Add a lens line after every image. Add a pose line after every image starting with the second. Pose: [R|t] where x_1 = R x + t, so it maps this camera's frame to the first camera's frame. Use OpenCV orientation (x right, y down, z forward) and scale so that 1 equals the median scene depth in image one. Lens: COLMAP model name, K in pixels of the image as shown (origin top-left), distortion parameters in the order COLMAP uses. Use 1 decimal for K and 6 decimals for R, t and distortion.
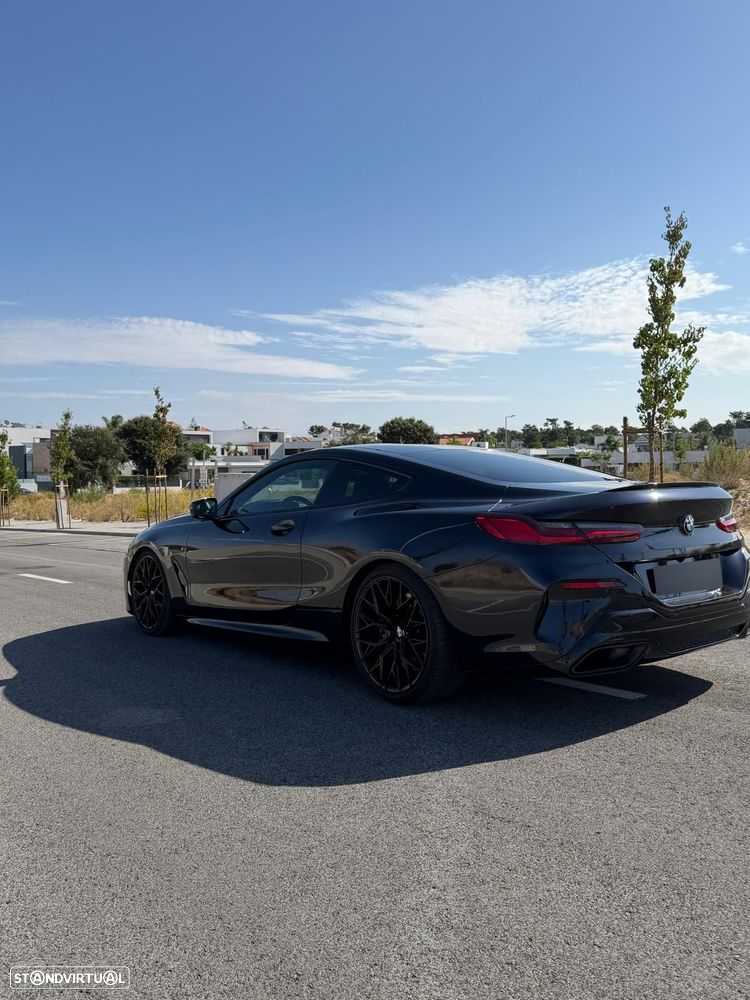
lens RADIAL K [[822.3, 0, 375.3], [0, 822.3, 531.3], [0, 0, 1]] dist [0.038313, -0.010158]
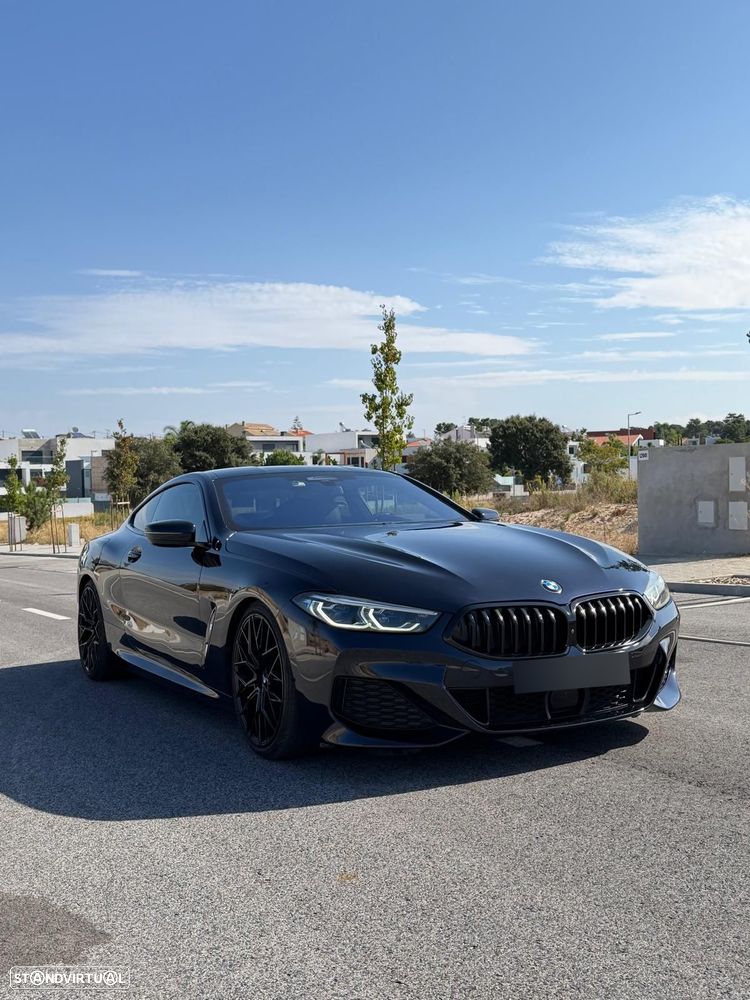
lens RADIAL K [[1156.6, 0, 420.6], [0, 1156.6, 499.0], [0, 0, 1]] dist [0.070568, 0.002939]
pose [[0.985393, -0.013399, -0.169770, 0.130805], [0.004838, 0.998700, -0.050736, 0.001783], [0.170229, 0.049174, 0.984177, -0.140139]]
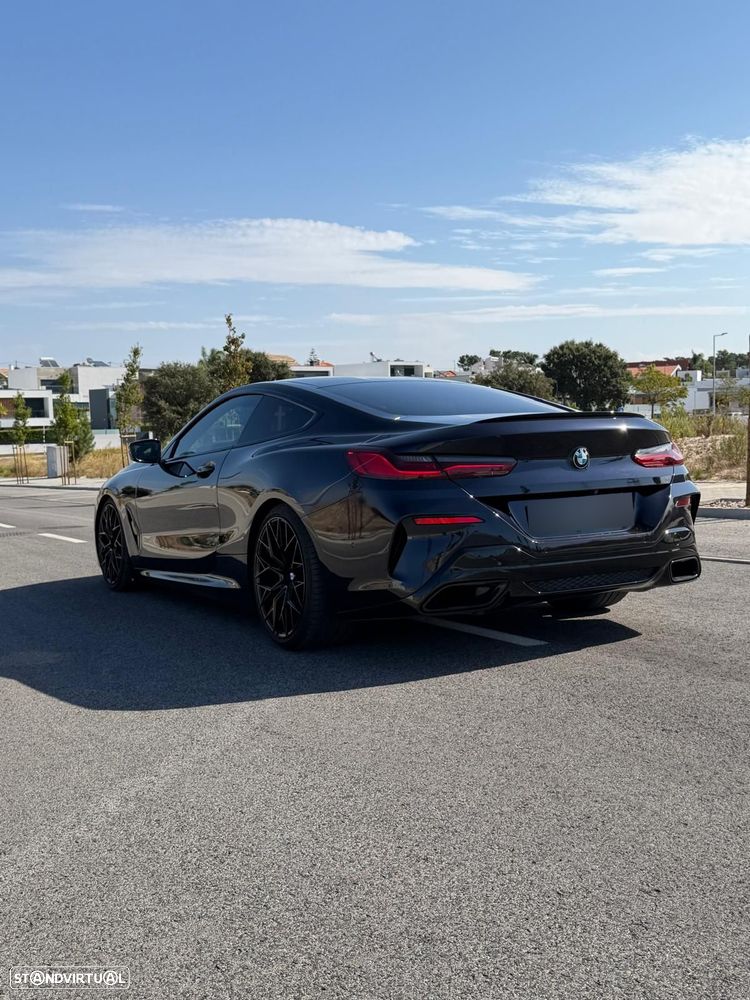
lens RADIAL K [[1061.8, 0, 376.9], [0, 1061.8, 573.3], [0, 0, 1]] dist [0.095465, -0.003912]
pose [[0.985331, 0.009308, -0.170401, 0.023053], [0.003250, 0.997307, 0.073270, 0.002034], [0.170624, -0.072749, 0.982647, -0.013265]]
